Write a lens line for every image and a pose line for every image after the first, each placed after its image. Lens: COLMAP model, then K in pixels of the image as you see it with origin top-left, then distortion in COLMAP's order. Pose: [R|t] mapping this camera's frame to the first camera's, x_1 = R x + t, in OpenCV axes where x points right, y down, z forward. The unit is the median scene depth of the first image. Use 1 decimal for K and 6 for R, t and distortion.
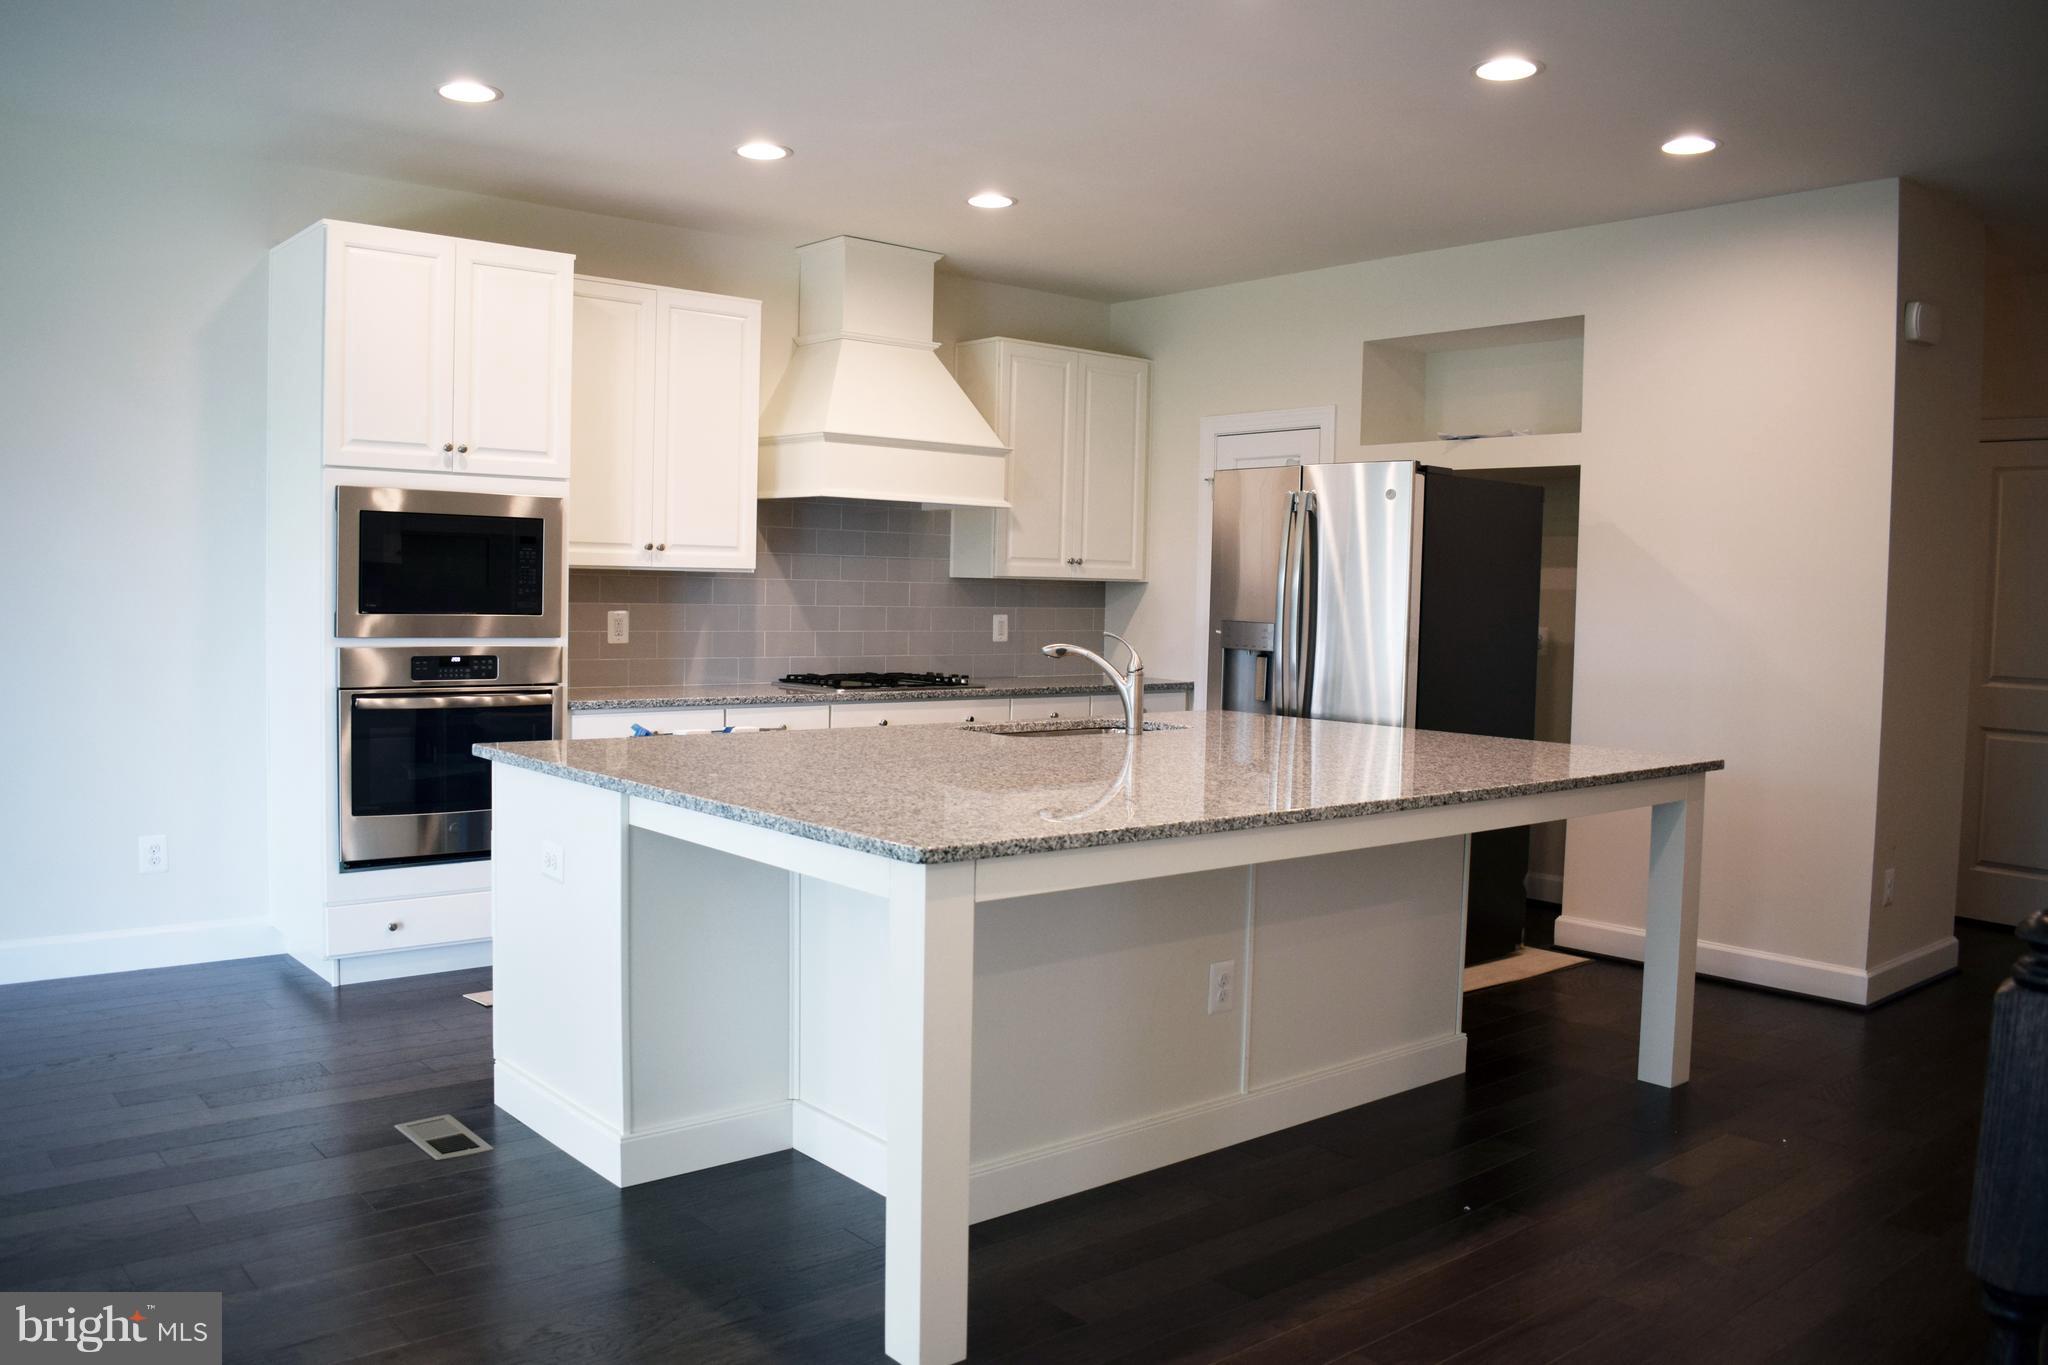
lens RADIAL K [[1623.6, 0, 1024.0], [0, 1623.6, 682.5], [0, 0, 1]] dist [-0.095134, 0.009280]
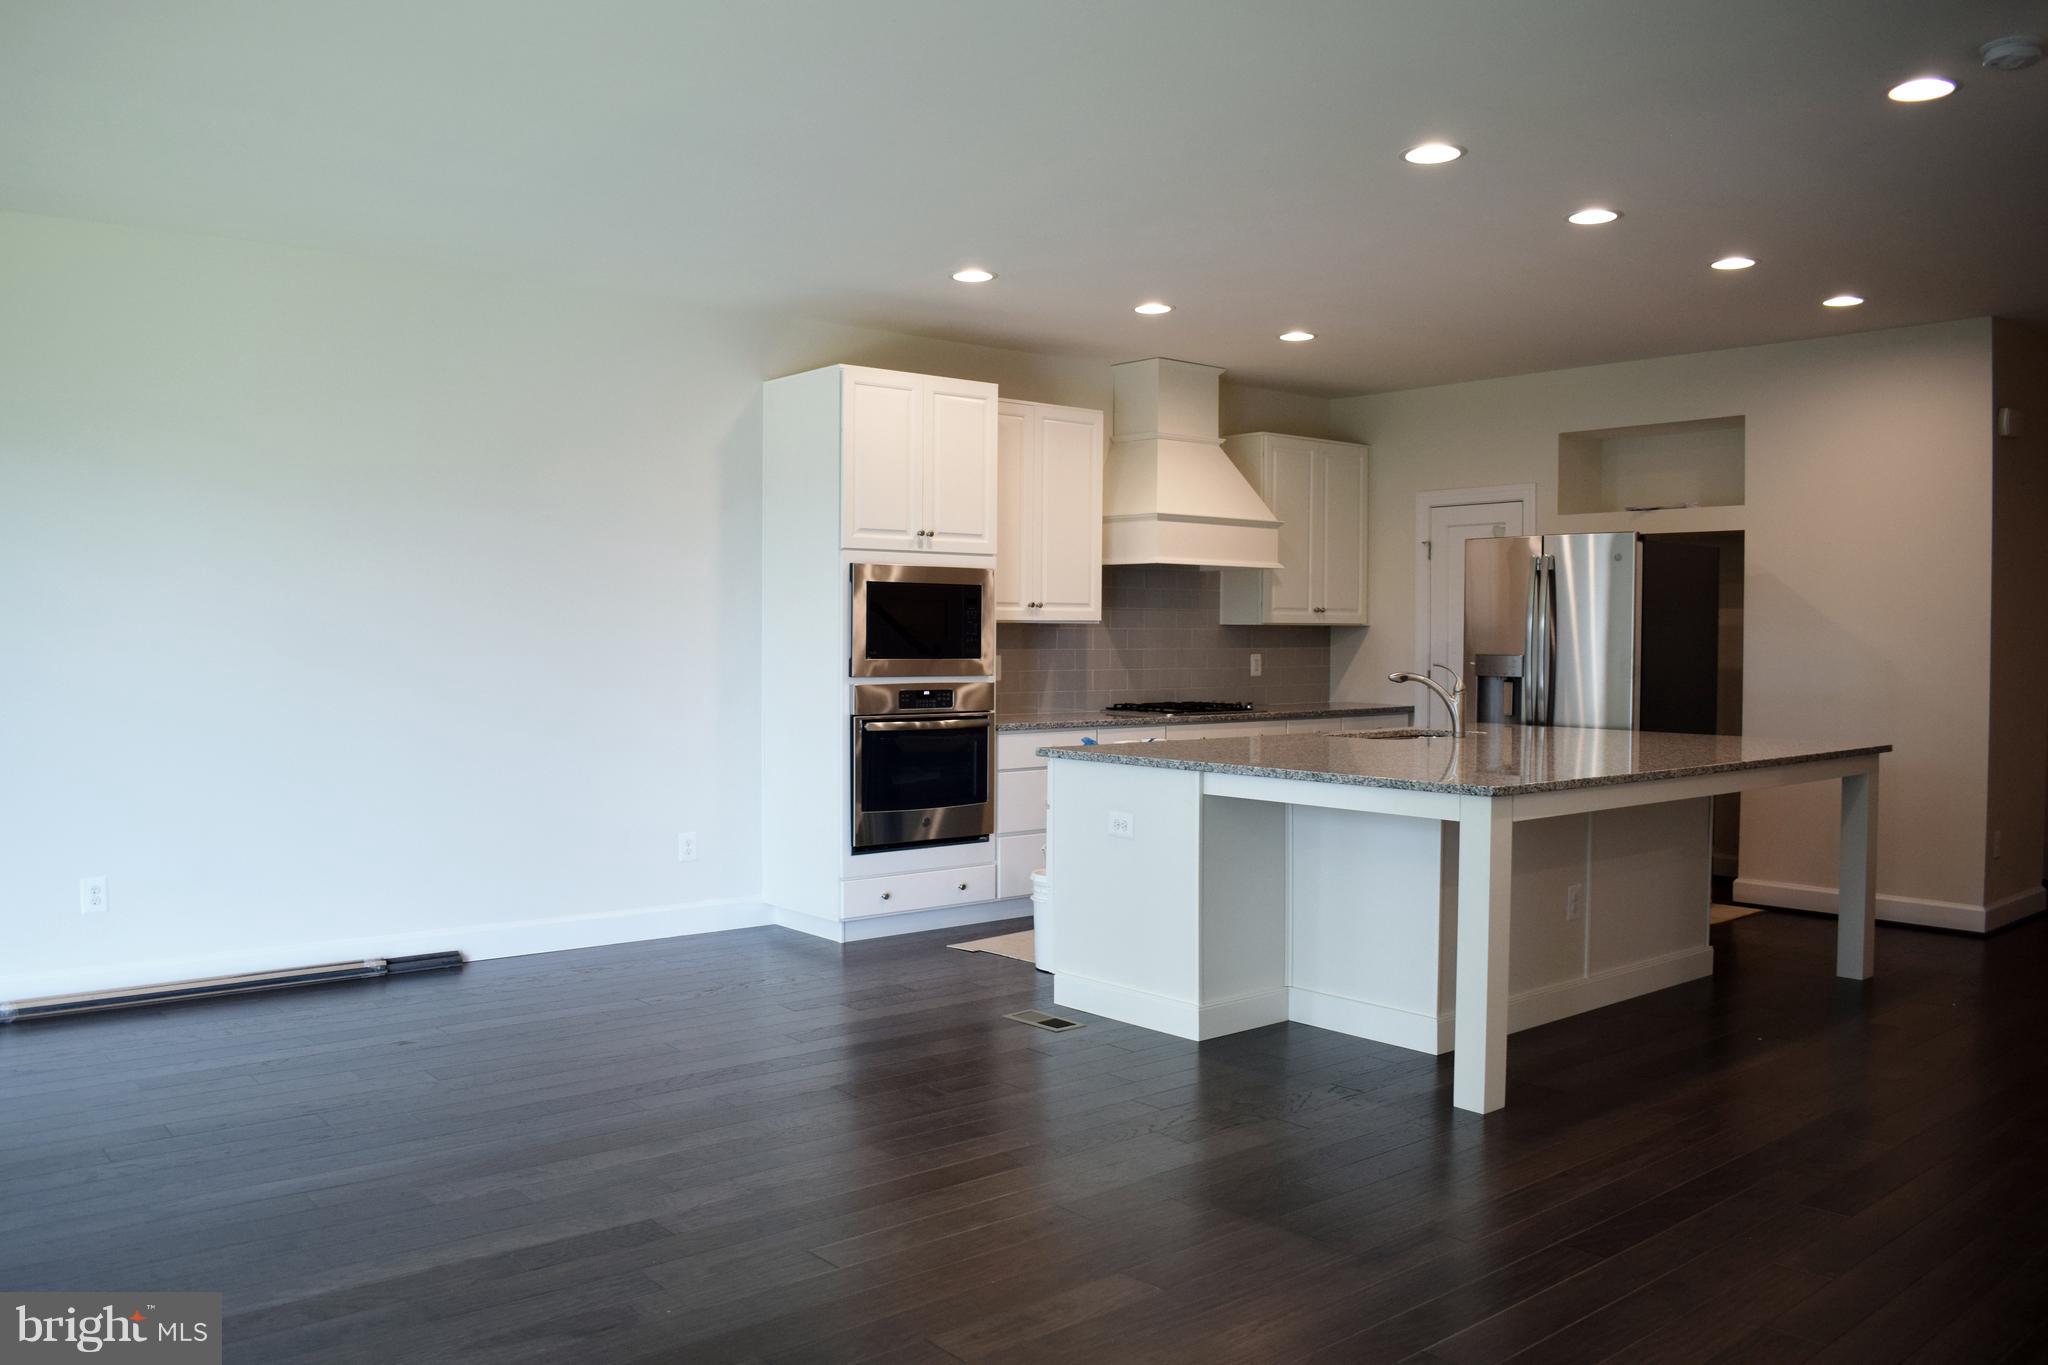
lens RADIAL K [[1623.6, 0, 1024.0], [0, 1623.6, 682.5], [0, 0, 1]] dist [-0.095134, 0.009280]
pose [[0.999820, -0.017778, -0.006675, -0.240310], [0.017588, 0.999466, -0.027554, 0.013851], [0.007161, 0.027431, 0.999598, -0.303351]]
